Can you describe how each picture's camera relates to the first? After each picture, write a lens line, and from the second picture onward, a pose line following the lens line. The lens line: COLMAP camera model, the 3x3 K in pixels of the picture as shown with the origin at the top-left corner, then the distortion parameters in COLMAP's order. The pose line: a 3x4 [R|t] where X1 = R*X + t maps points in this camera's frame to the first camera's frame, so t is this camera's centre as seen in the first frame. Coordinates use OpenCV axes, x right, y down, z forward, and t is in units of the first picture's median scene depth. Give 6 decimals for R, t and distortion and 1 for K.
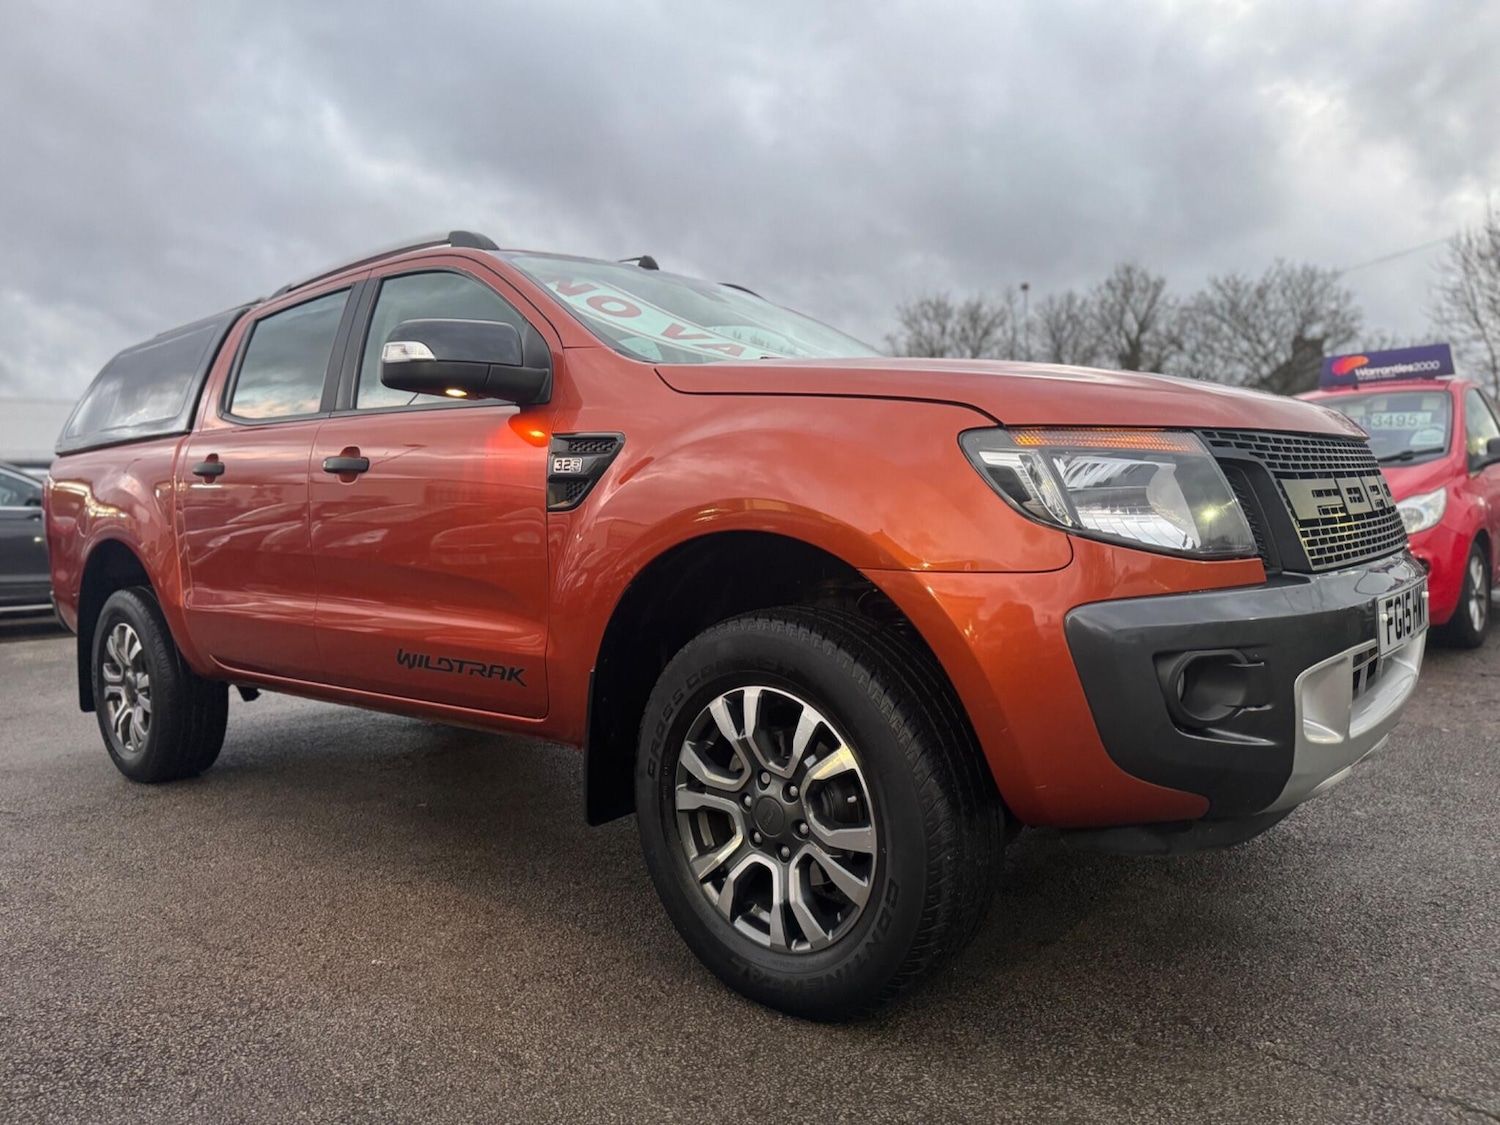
lens RADIAL K [[1150.2, 0, 750.0], [0, 1150.2, 562.5], [0, 0, 1]] dist [-0.004136, -0.001473]
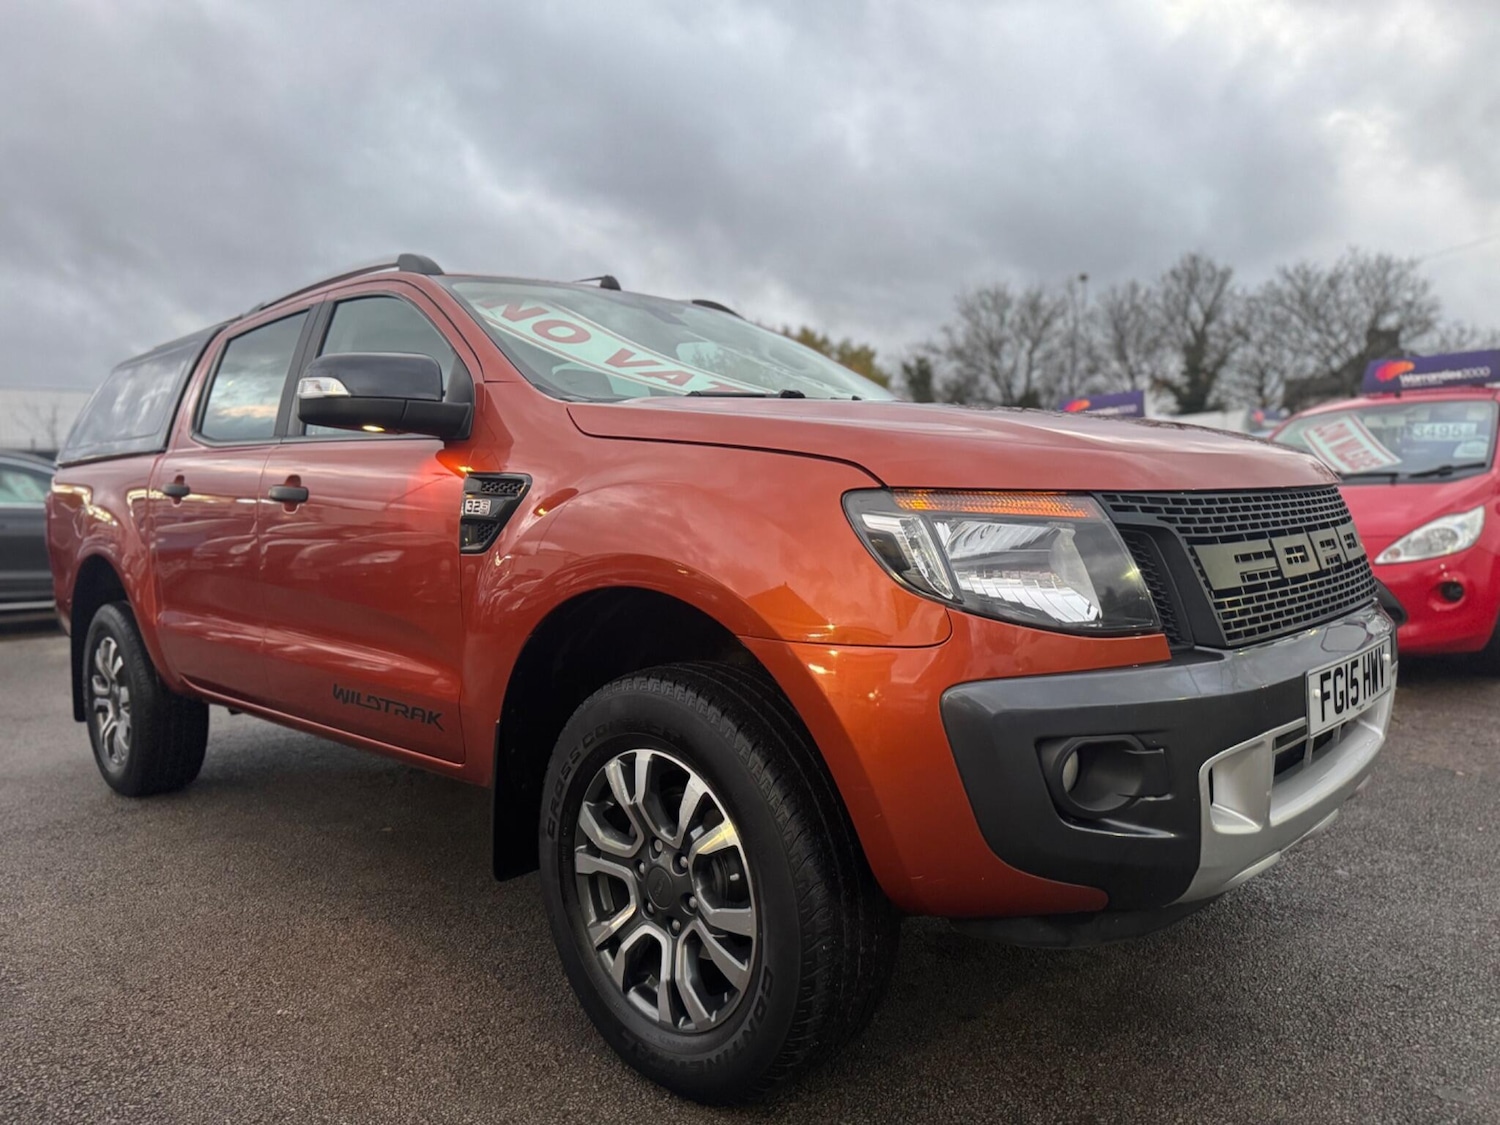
lens RADIAL K [[1155.1, 0, 745.2], [0, 1155.1, 560.8], [0, 0, 1]] dist [-0.025308, 0.021193]
pose [[0.998178, 0.010536, -0.059415, 0.120365], [-0.010006, 0.999908, 0.009206, -0.049443], [0.059506, -0.008594, 0.998191, 0.046083]]
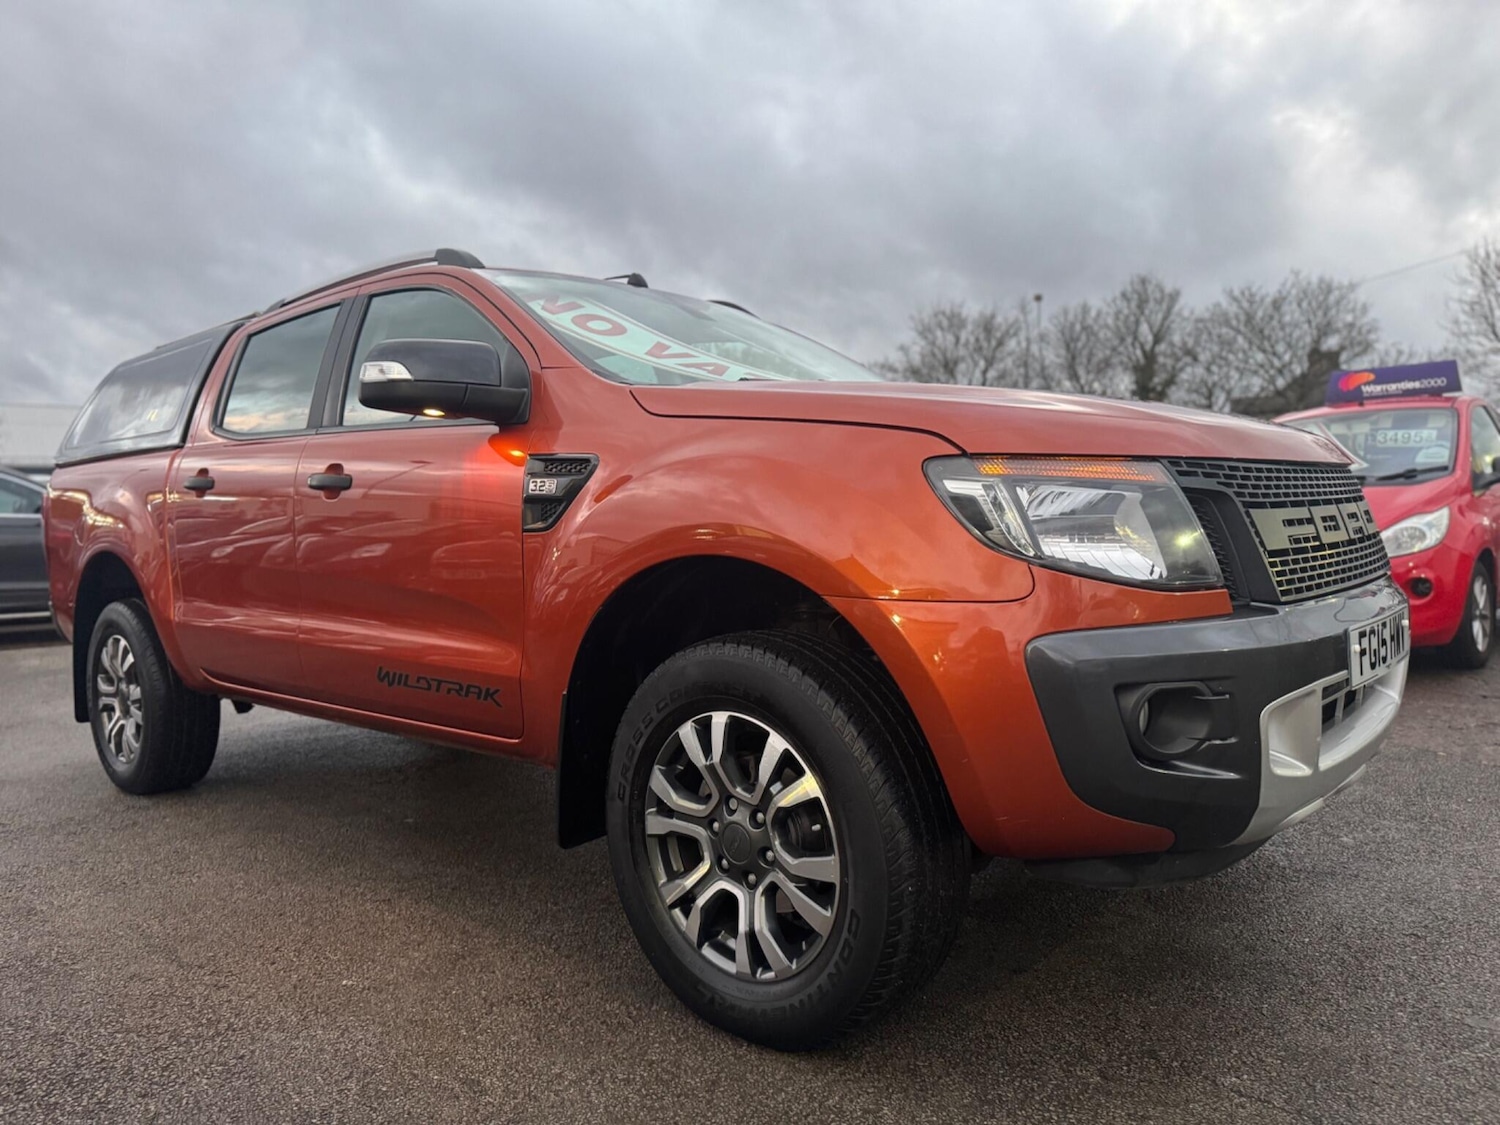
lens RADIAL K [[1151.3, 0, 751.6], [0, 1151.3, 564.2], [0, 0, 1]] dist [-0.007428, 0.001768]
pose [[0.999906, 0.006876, -0.011836, 0.034326], [-0.006943, 0.999960, -0.005598, -0.012348], [0.011797, 0.005679, 0.999914, 0.003580]]
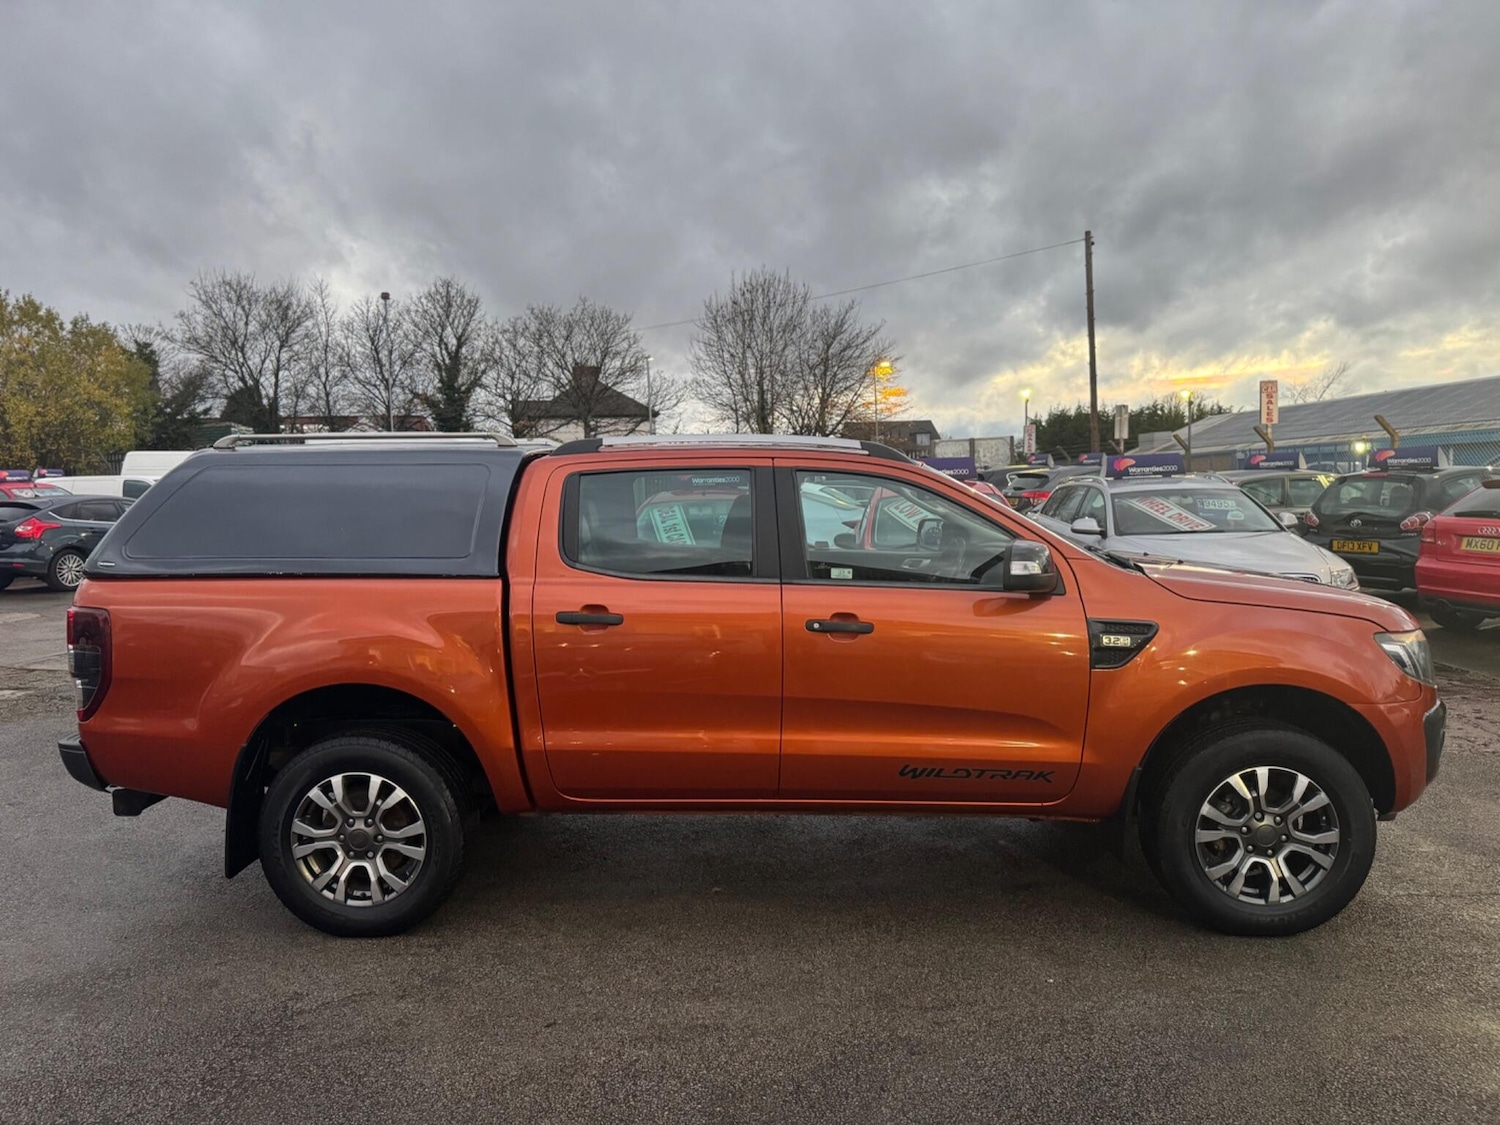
lens RADIAL K [[1087.8, 0, 808.0], [0, 1087.8, 609.4], [0, 0, 1]] dist [0.033636, -0.000019]
pose [[0.733444, -0.047330, 0.678100, -1.445125], [0.004116, 0.997864, 0.065197, -0.221202], [-0.679738, -0.045027, 0.732072, 0.186306]]
